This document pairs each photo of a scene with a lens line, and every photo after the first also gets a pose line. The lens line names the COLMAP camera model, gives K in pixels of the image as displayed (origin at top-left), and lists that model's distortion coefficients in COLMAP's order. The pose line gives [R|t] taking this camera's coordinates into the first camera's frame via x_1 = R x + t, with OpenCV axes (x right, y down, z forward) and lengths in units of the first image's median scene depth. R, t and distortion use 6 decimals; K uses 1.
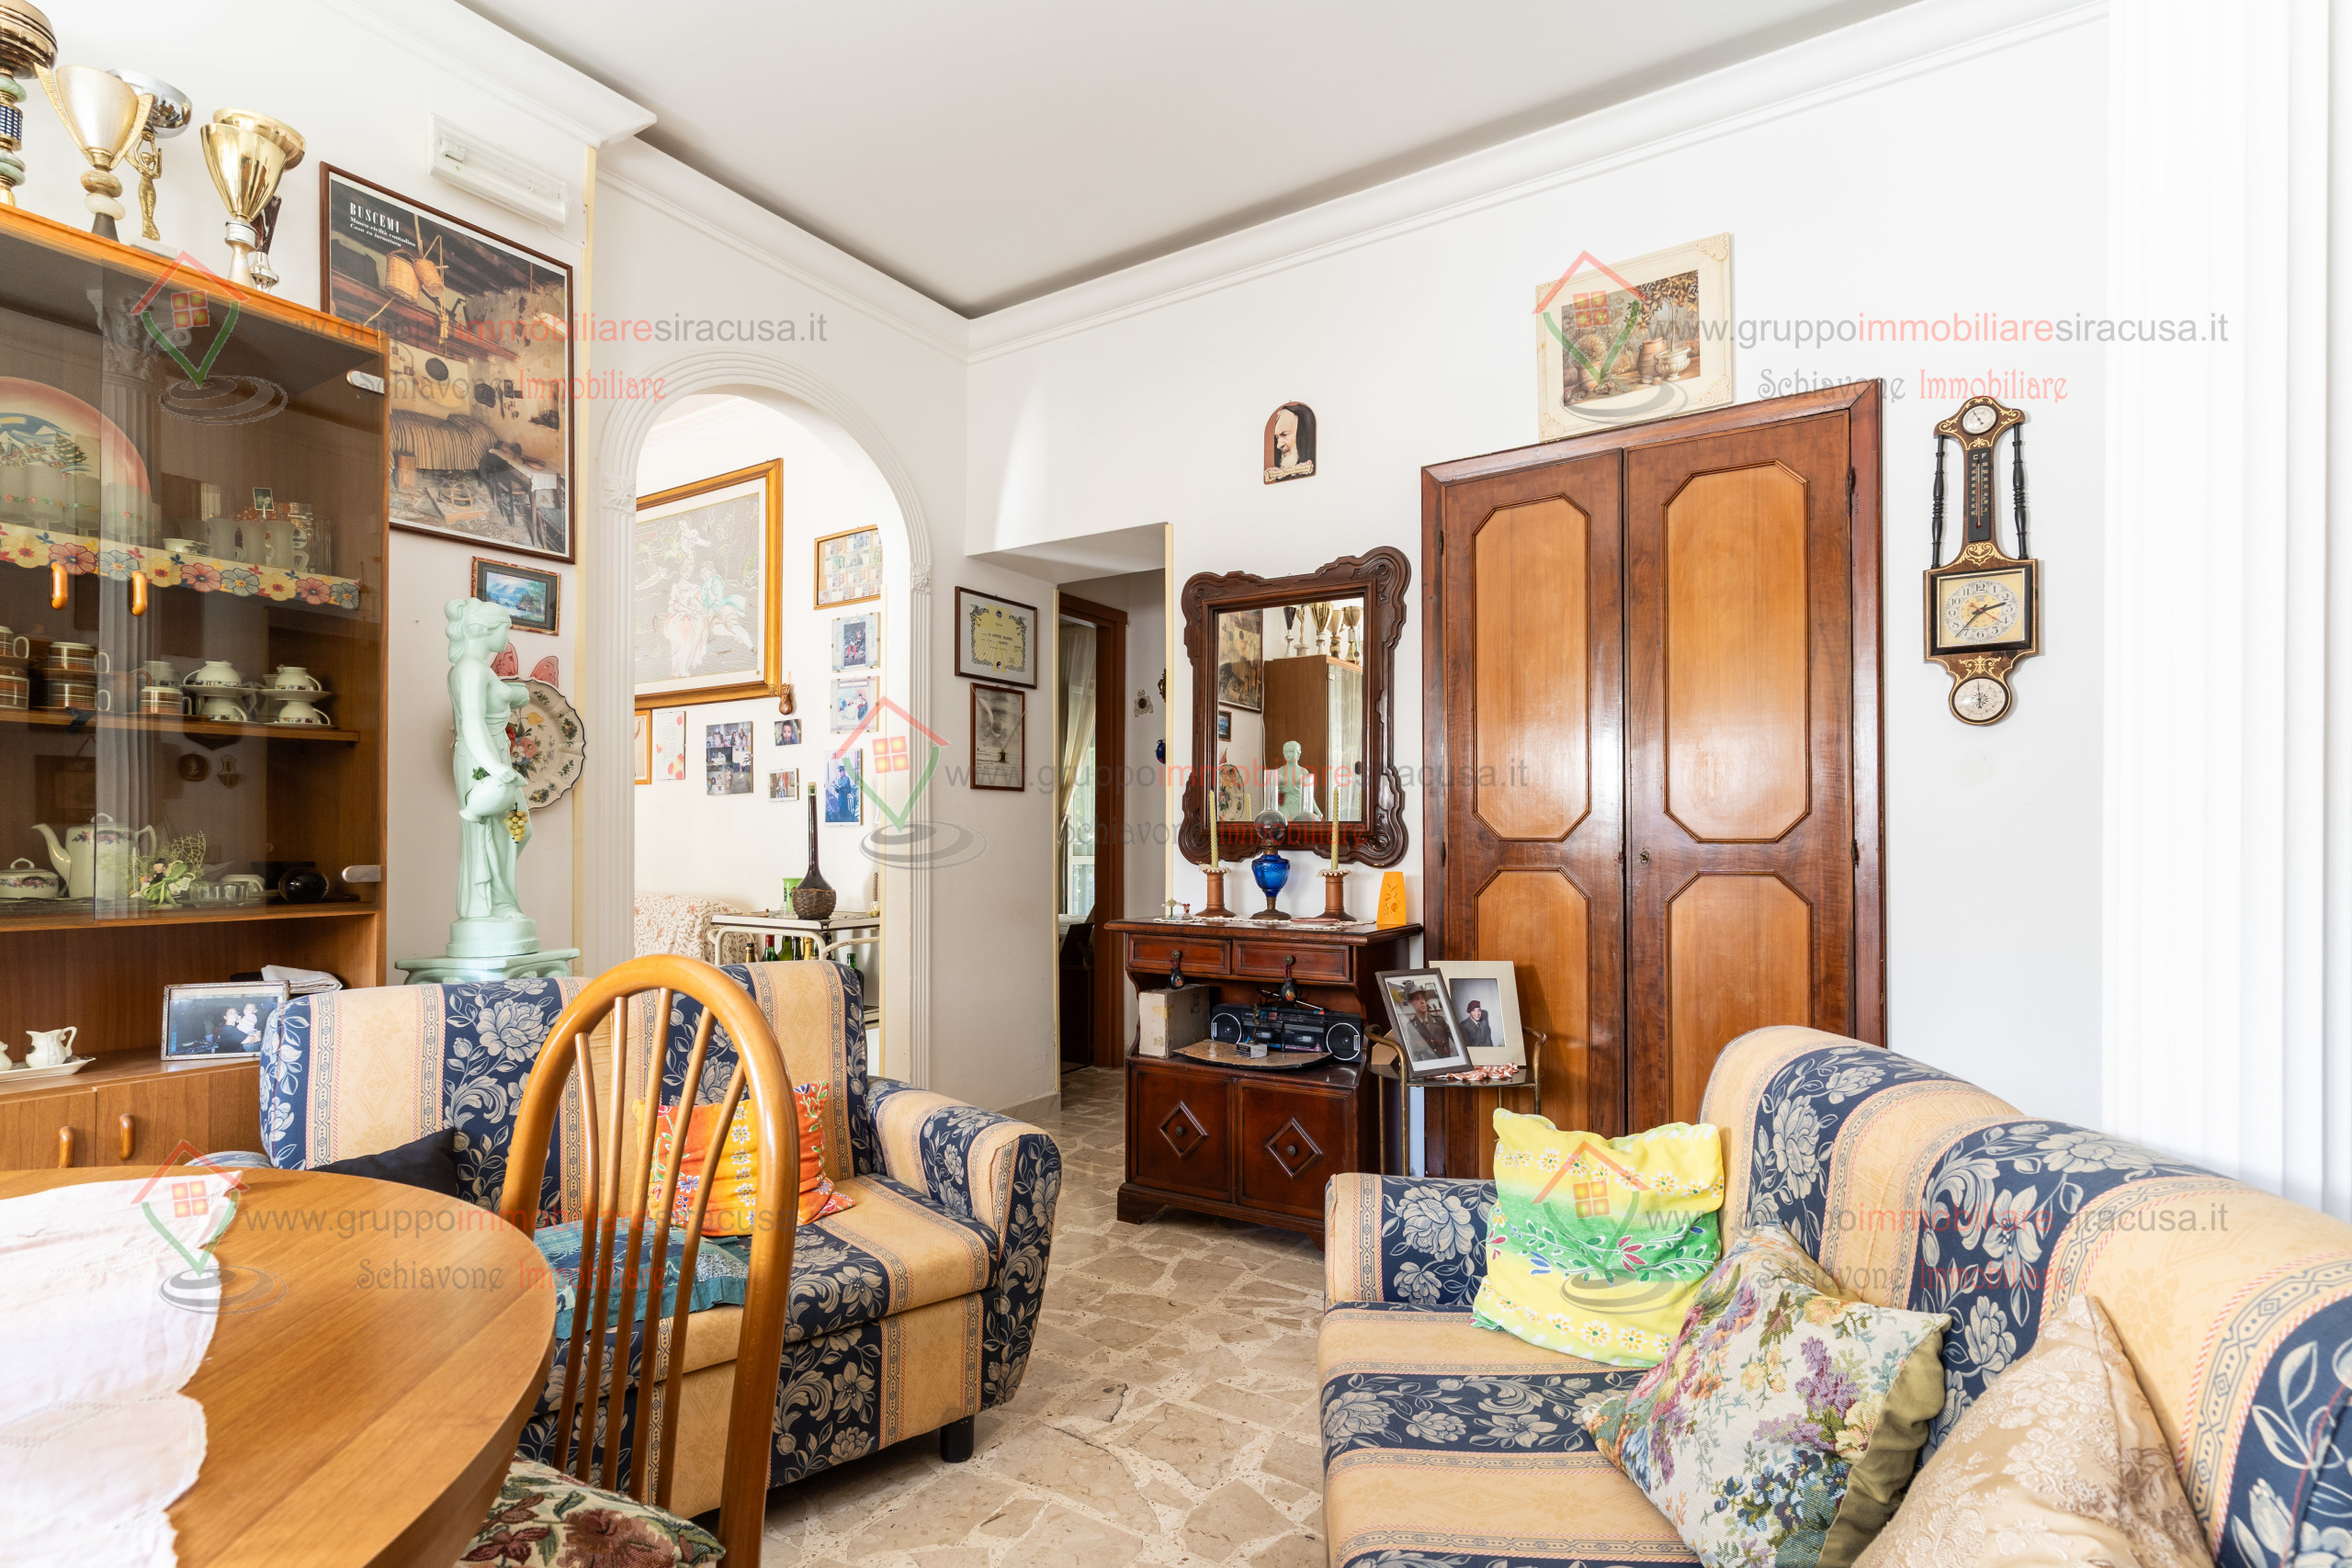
lens RADIAL K [[1146.1, 0, 1145.8], [0, 1146.1, 837.6], [0, 0, 1]] dist [-0.004868, -0.000765]
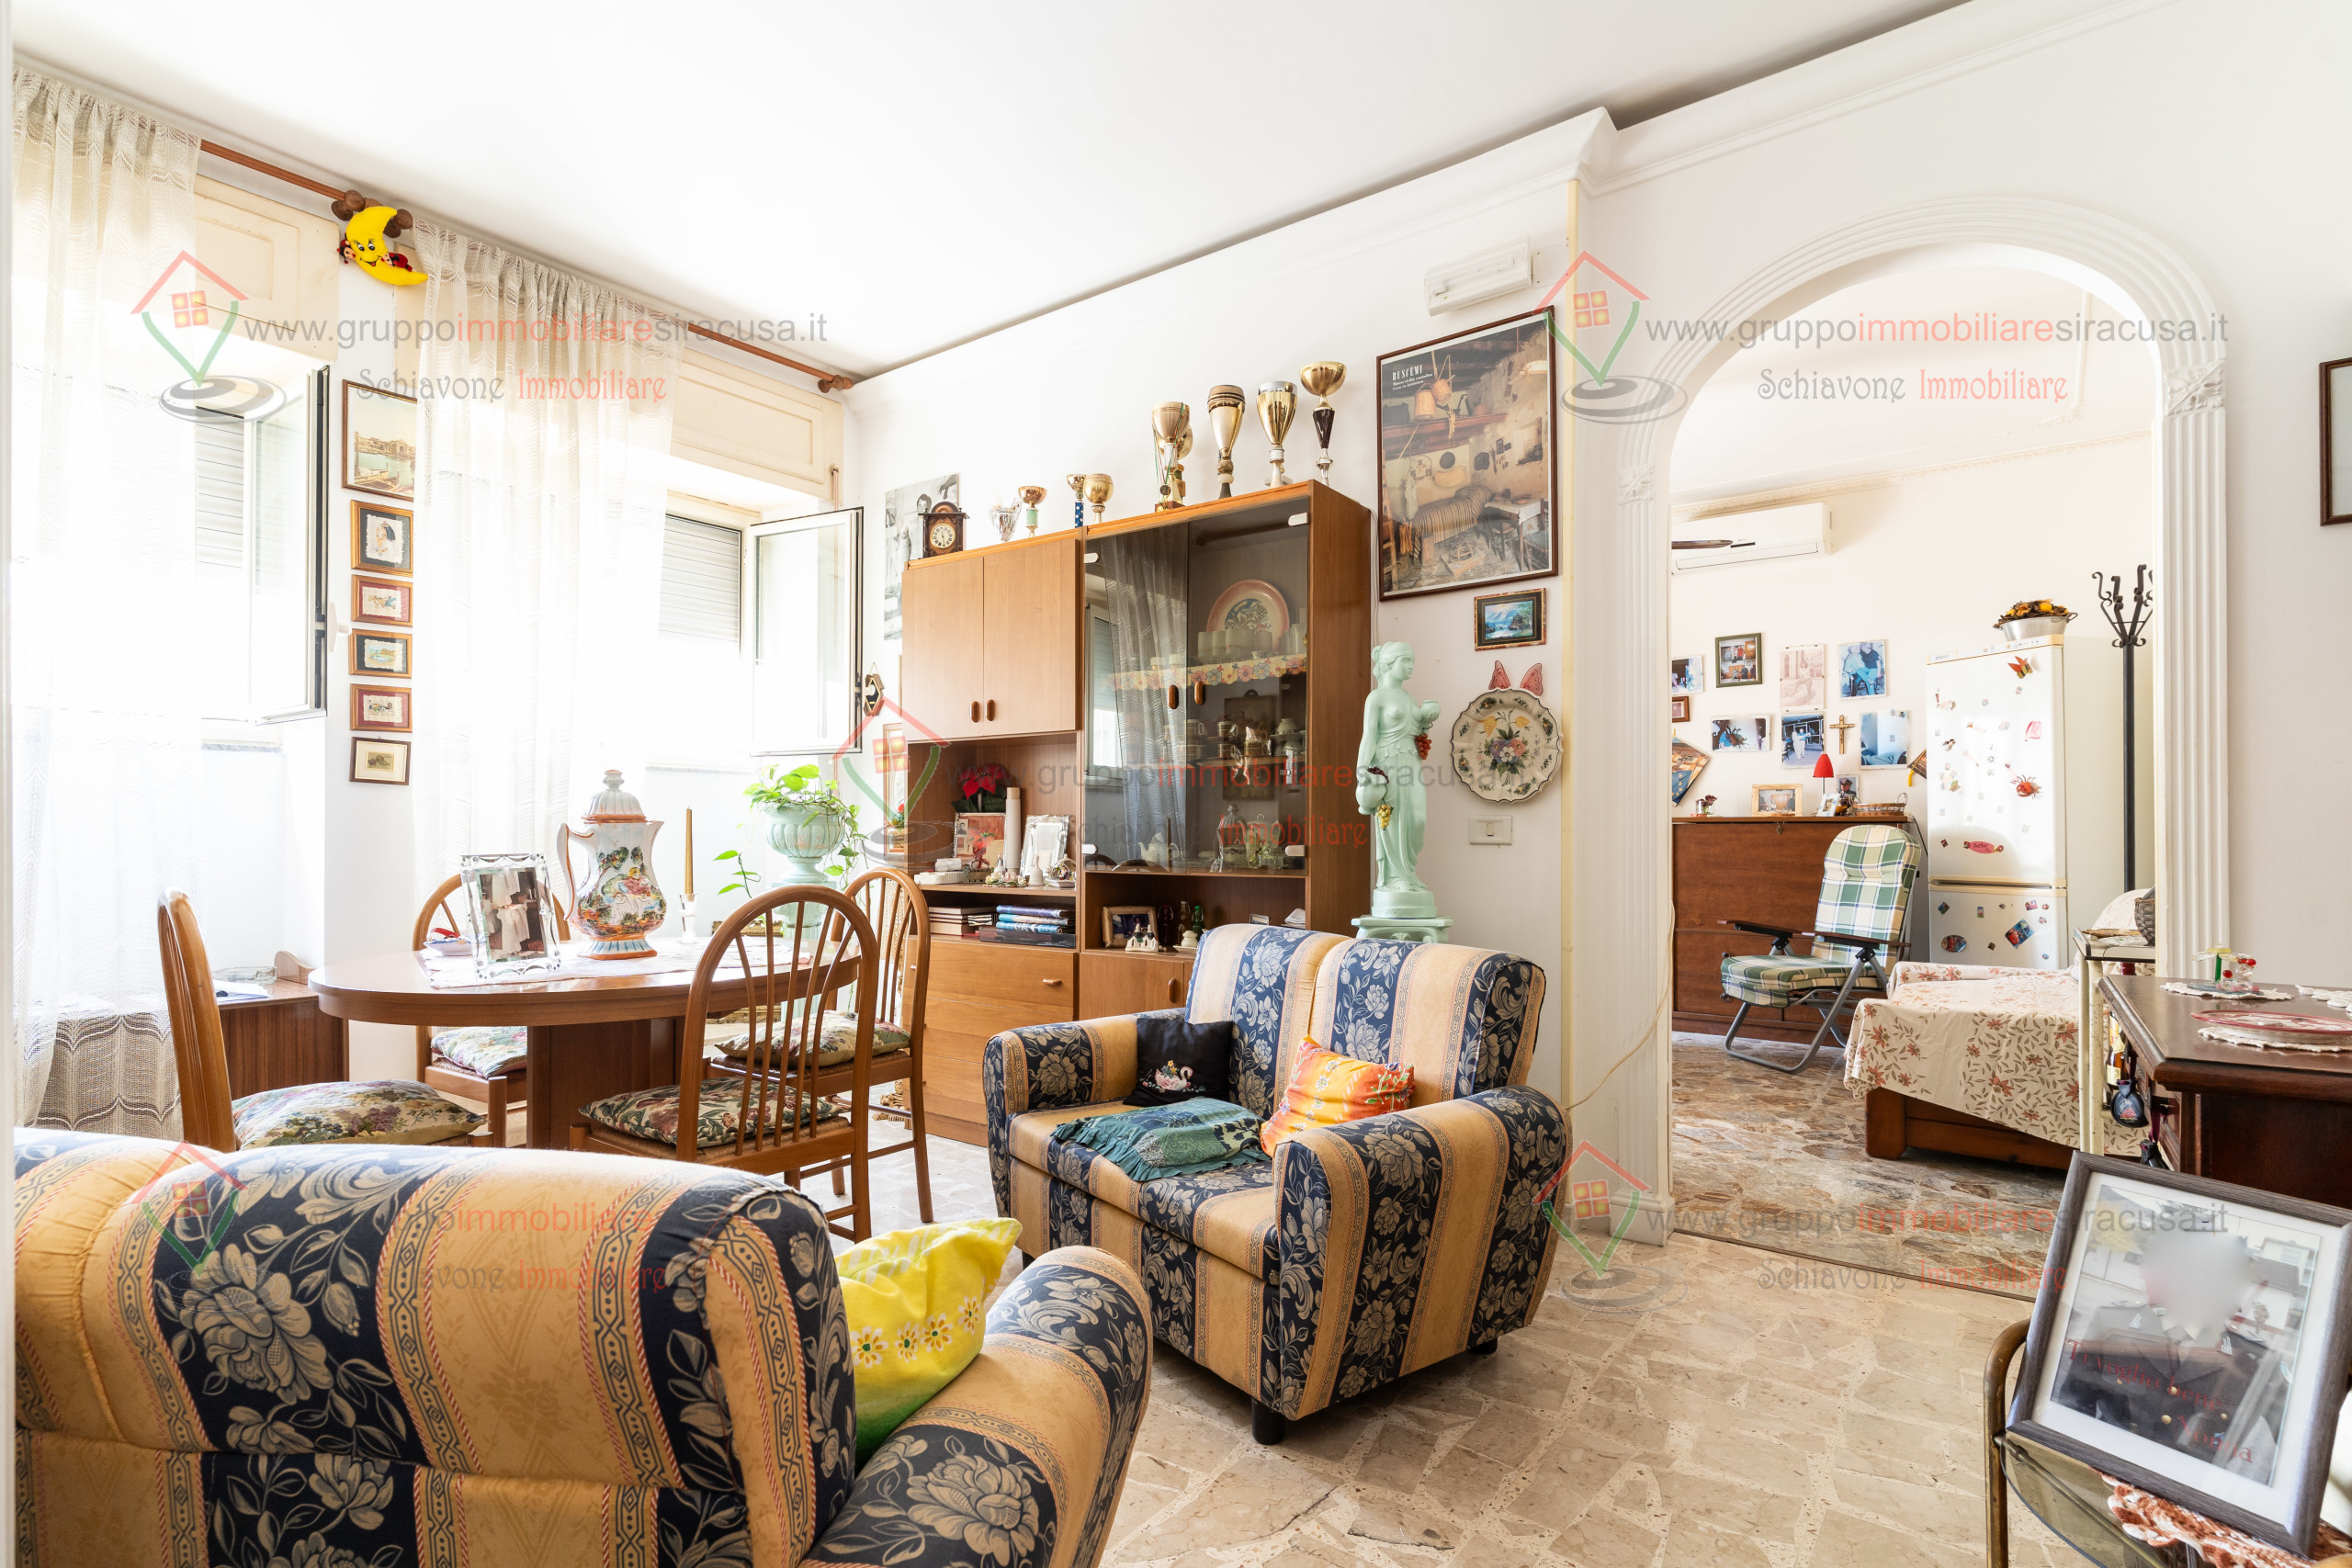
lens RADIAL K [[1146.1, 0, 1214.4], [0, 1146.1, 830.4], [0, 0, 1]] dist [-0.004868, -0.000765]
pose [[-0.057152, -0.005367, -0.998351, 0.631213], [0.005461, 0.999969, -0.005689, 0.009810], [0.998351, -0.005777, -0.057121, 0.759066]]
